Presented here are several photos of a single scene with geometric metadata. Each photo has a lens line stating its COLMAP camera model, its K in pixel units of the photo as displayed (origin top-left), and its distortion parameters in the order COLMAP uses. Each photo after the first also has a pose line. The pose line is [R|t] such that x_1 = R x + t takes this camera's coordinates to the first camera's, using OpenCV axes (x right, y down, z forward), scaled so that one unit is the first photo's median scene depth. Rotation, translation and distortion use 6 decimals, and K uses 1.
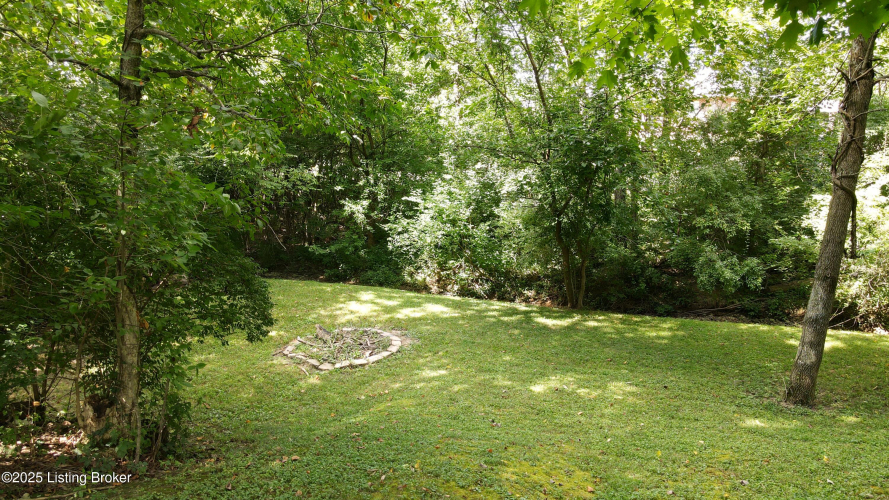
lens RADIAL K [[653.2, 0, 444.3], [0, 653.2, 252.0], [0, 0, 1]] dist [0.000820, 0.028595]
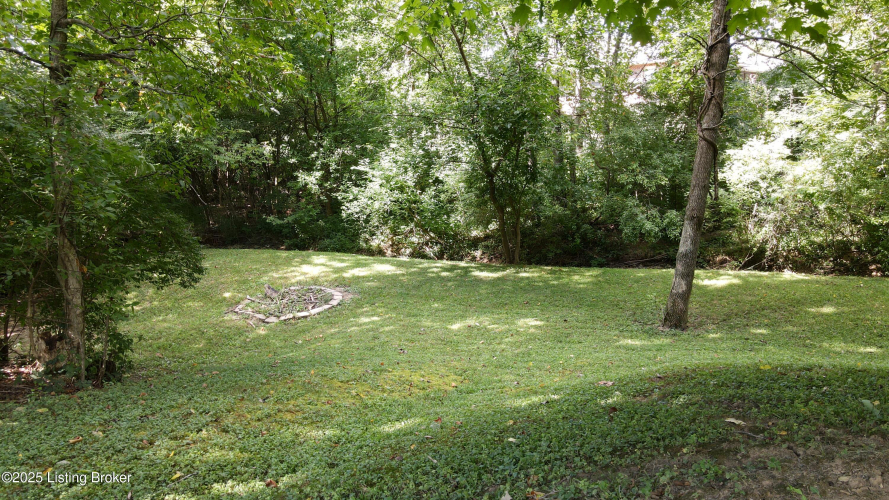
lens RADIAL K [[653.2, 0, 443.9], [0, 653.2, 251.3], [0, 0, 1]] dist [0.000820, 0.028595]
pose [[0.998820, -0.040243, 0.027194, 0.062811], [0.039165, 0.998469, 0.039065, 0.020940], [-0.028724, -0.037954, 0.998867, -0.079975]]
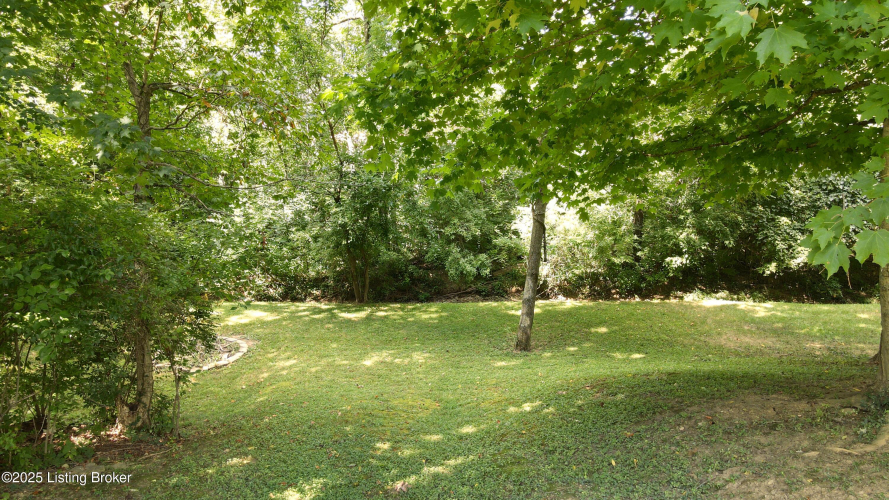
lens RADIAL K [[653.2, 0, 442.1], [0, 653.2, 252.4], [0, 0, 1]] dist [0.000820, 0.028595]
pose [[0.916110, -0.067304, 0.395238, -0.168877], [0.058359, 0.997695, 0.034624, -0.051004], [-0.396657, -0.008654, 0.917926, -0.261369]]
